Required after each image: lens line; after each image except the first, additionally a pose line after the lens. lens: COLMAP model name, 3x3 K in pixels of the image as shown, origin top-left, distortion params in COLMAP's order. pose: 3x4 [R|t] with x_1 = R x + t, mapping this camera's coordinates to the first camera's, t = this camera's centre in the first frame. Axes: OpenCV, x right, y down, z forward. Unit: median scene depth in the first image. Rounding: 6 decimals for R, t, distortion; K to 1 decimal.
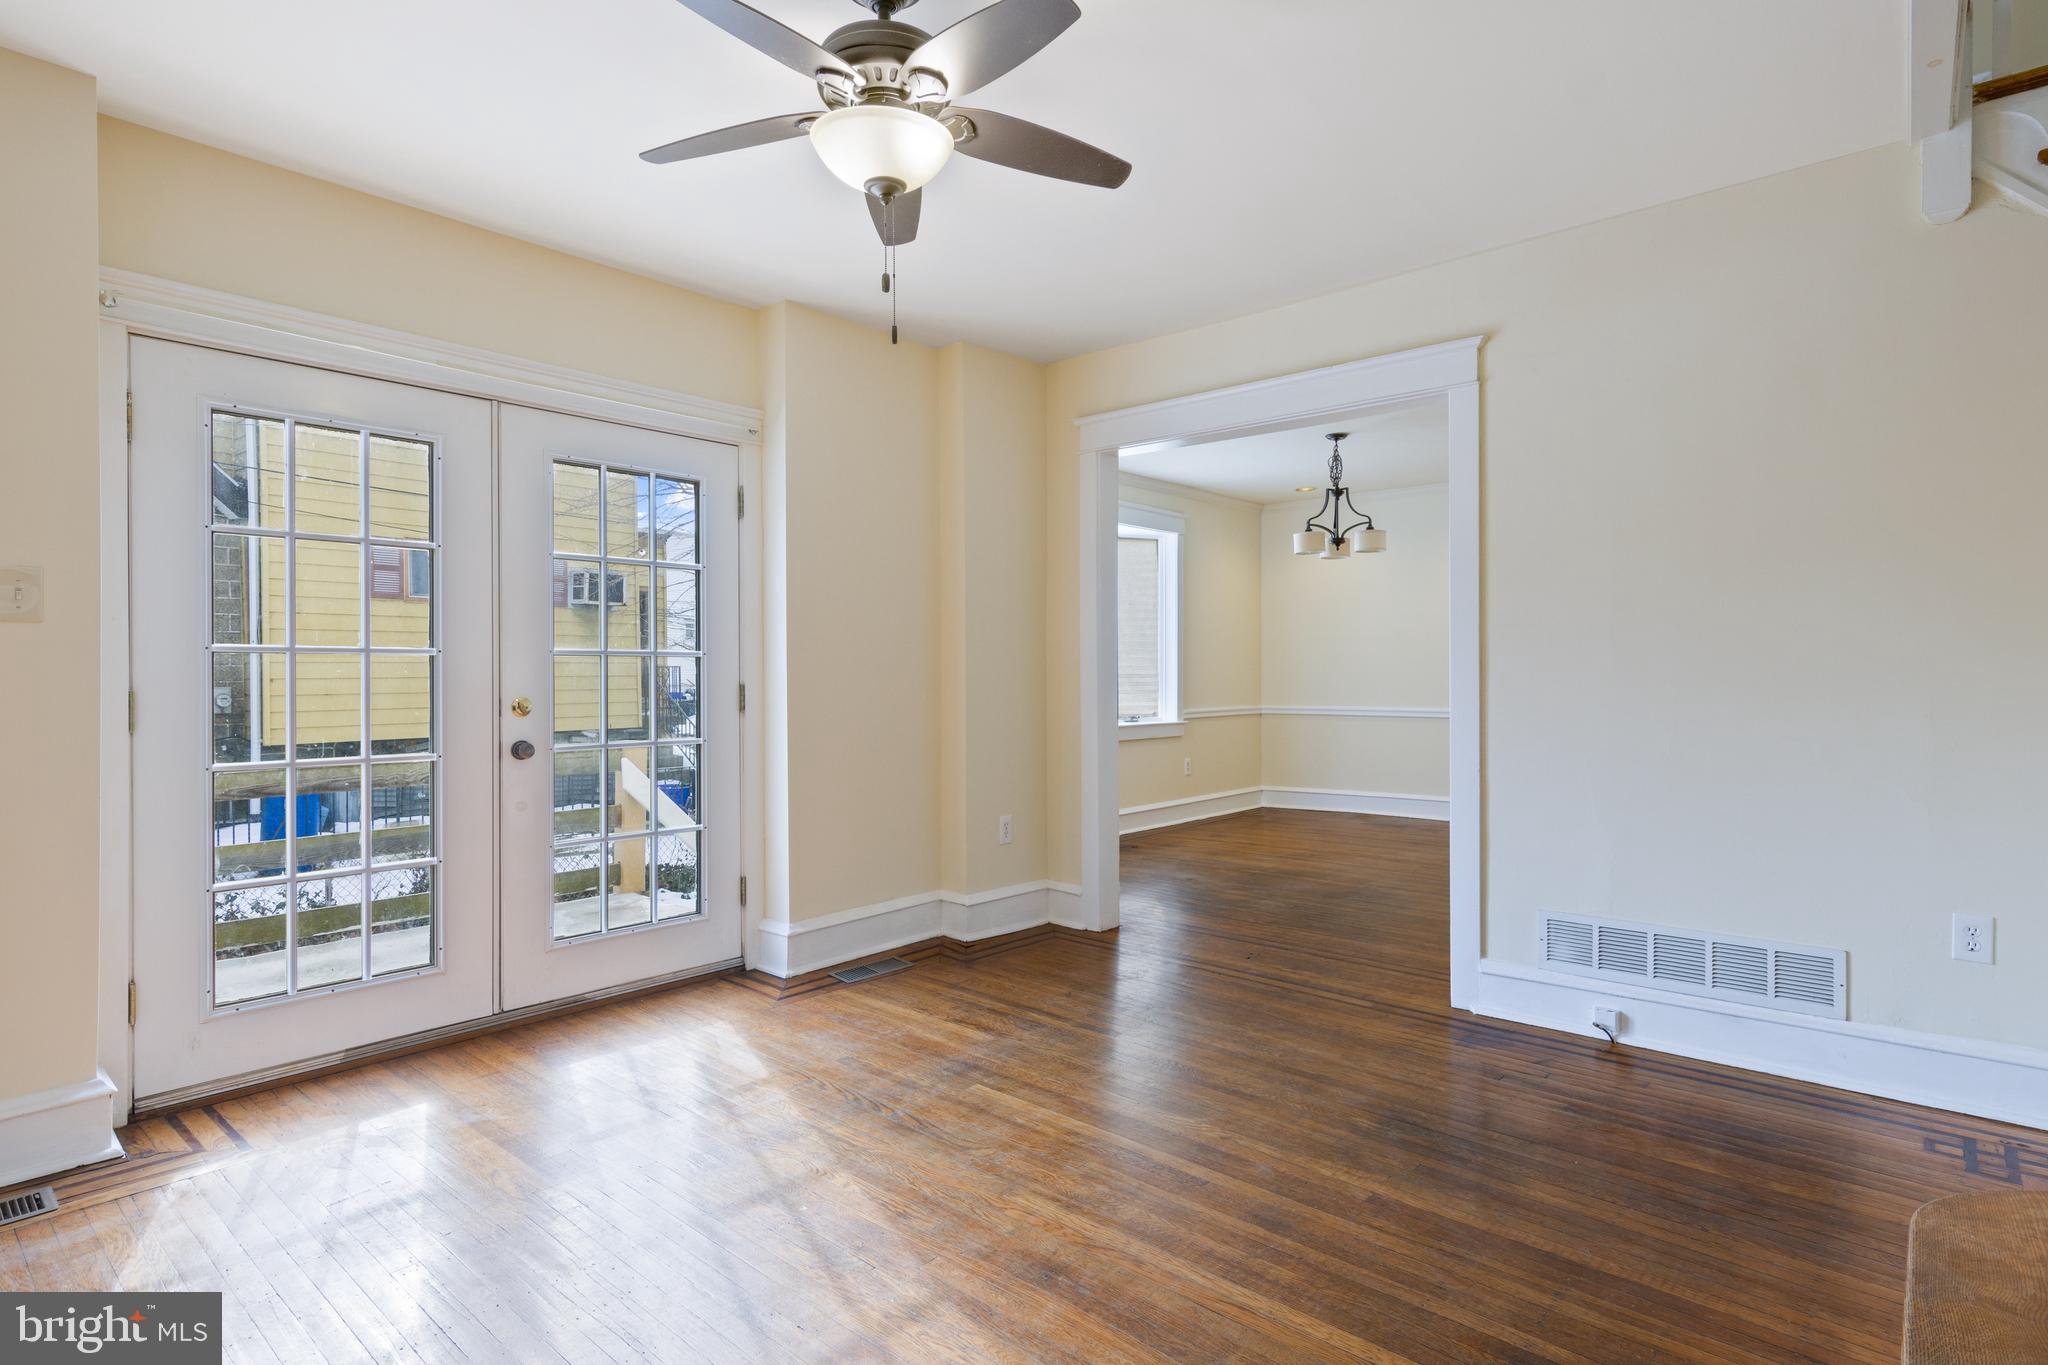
lens RADIAL K [[1049.4, 0, 1028.3], [0, 1049.4, 672.8], [0, 0, 1]] dist [0.009777, -0.004387]
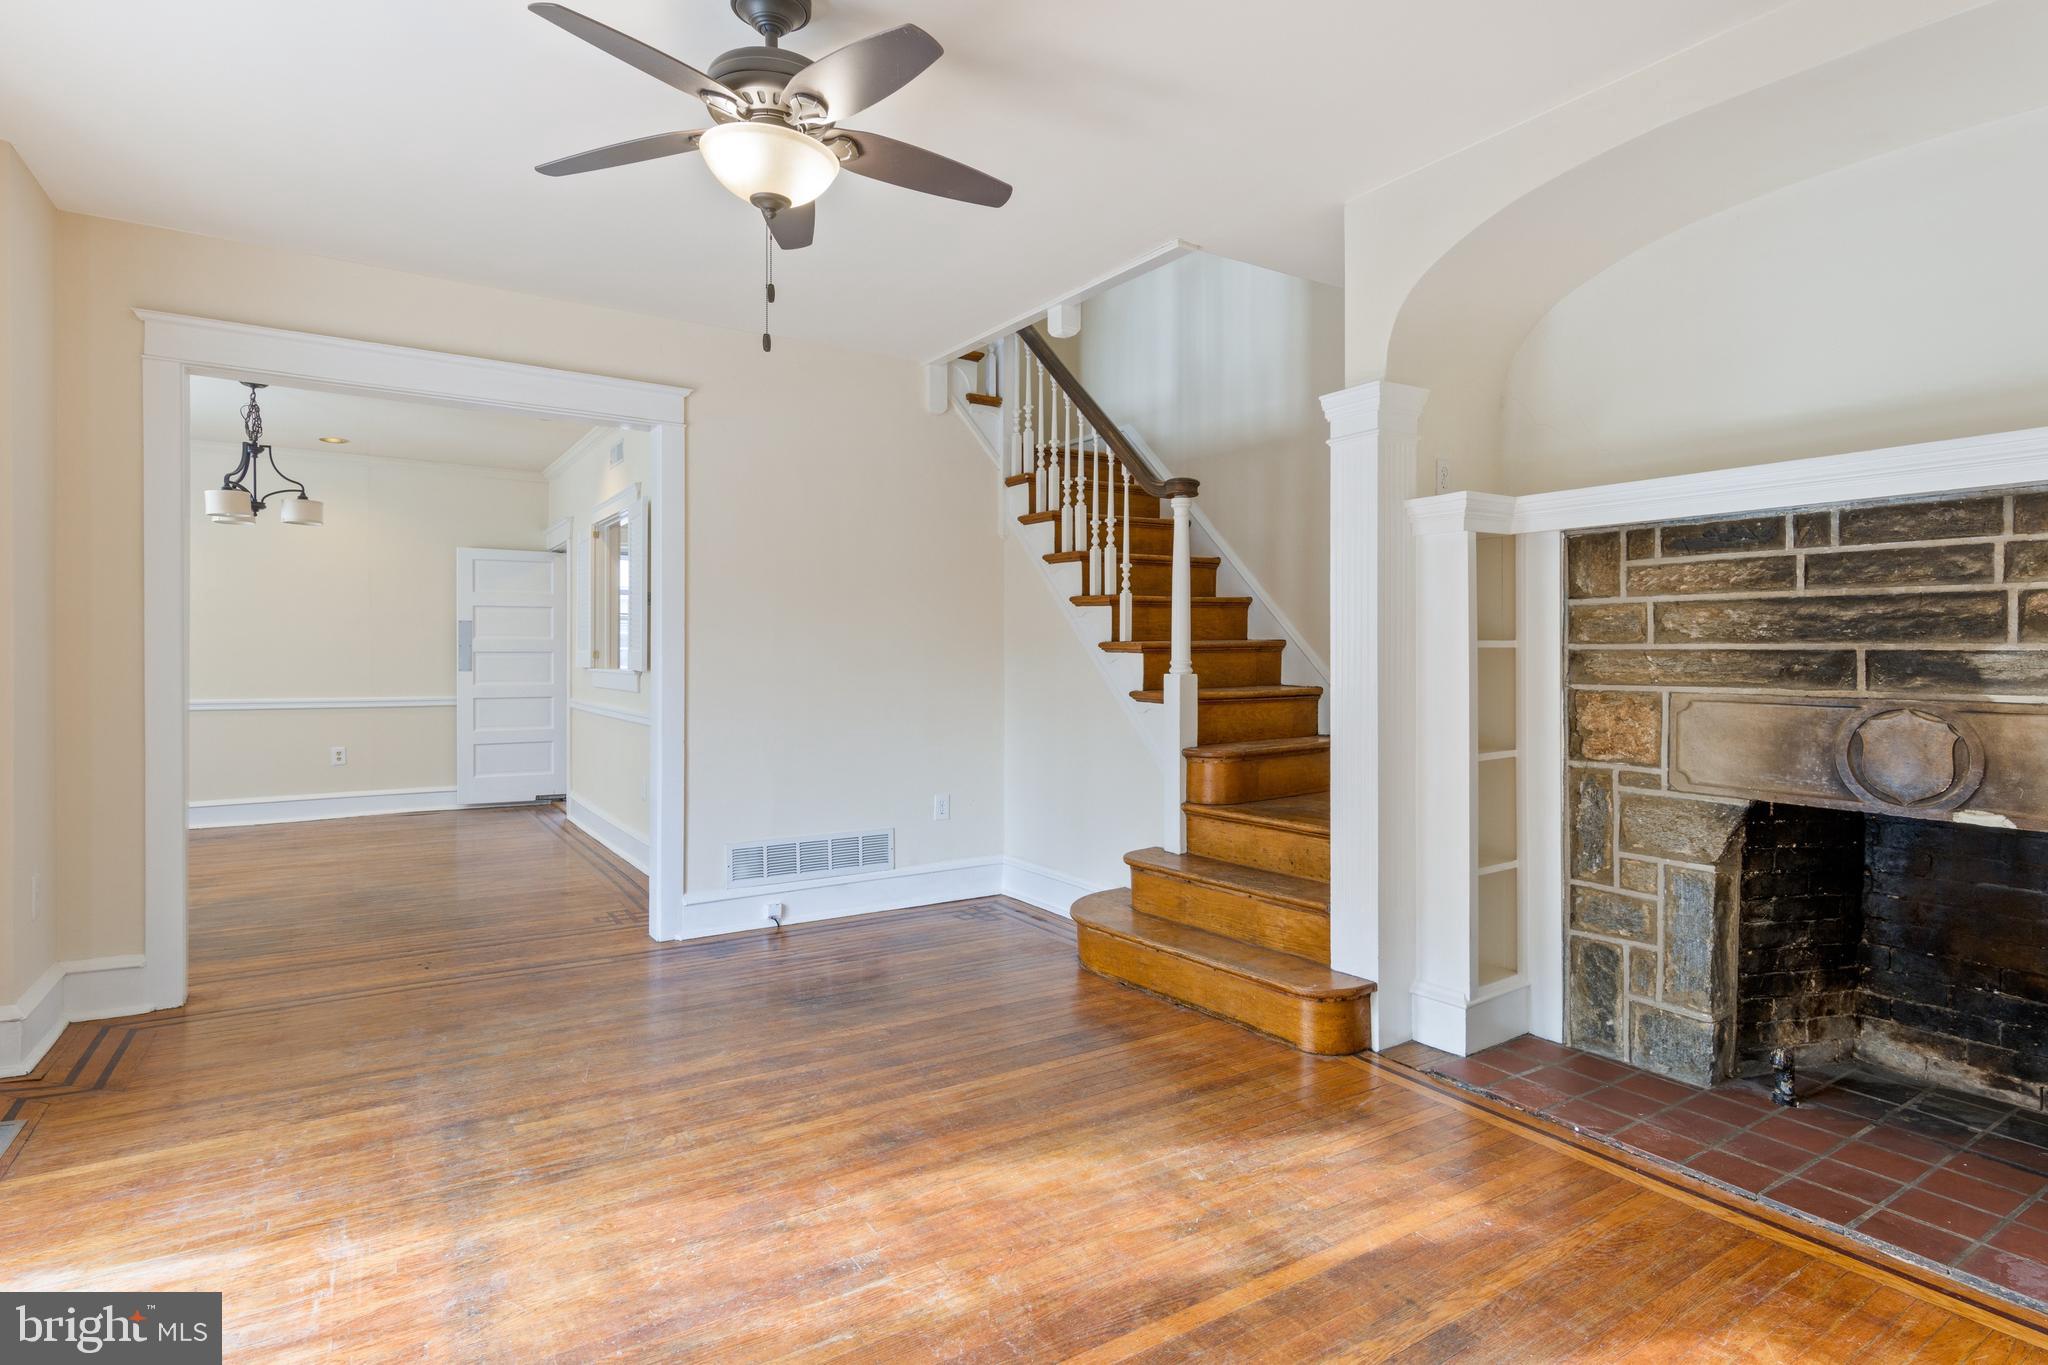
lens RADIAL K [[1049.4, 0, 1030.1], [0, 1049.4, 662.8], [0, 0, 1]] dist [0.009777, -0.004387]
pose [[0.267883, -0.000395, 0.963451, -0.678977], [-0.004903, 0.999986, 0.001773, -0.003397], [-0.963439, -0.005199, 0.267877, 0.296160]]
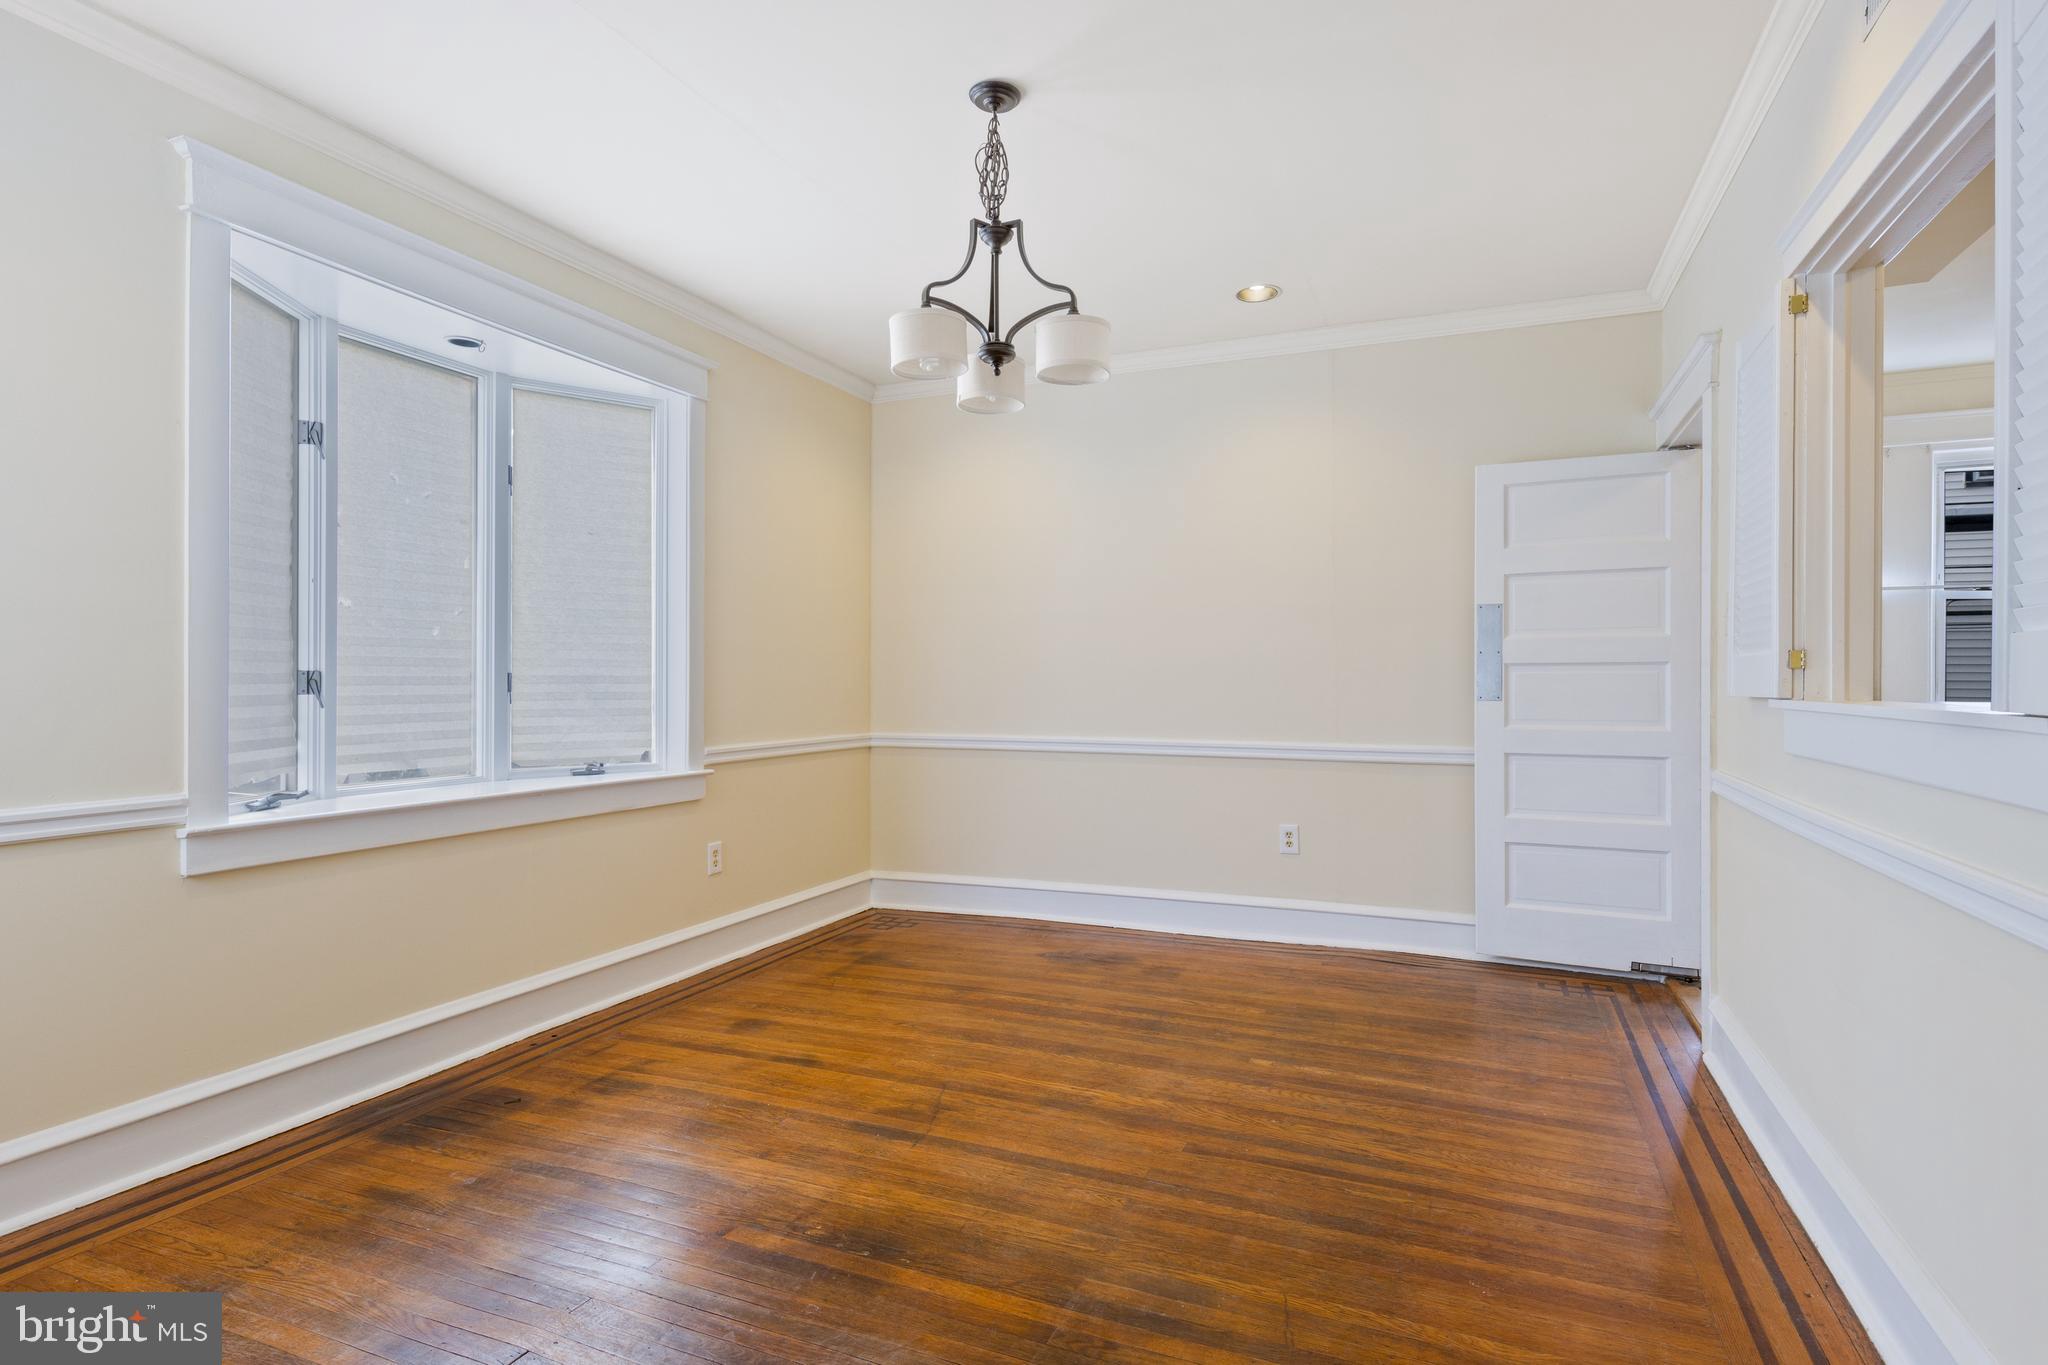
lens RADIAL K [[1049.4, 0, 1034.4], [0, 1049.4, 682.5], [0, 0, 1]] dist [0.009777, -0.004387]
pose [[0.948740, 0.003167, 0.316042, 0.333571], [-0.004407, 0.999985, 0.003209, 0.002928], [-0.316027, -0.004437, 0.948740, 1.128360]]
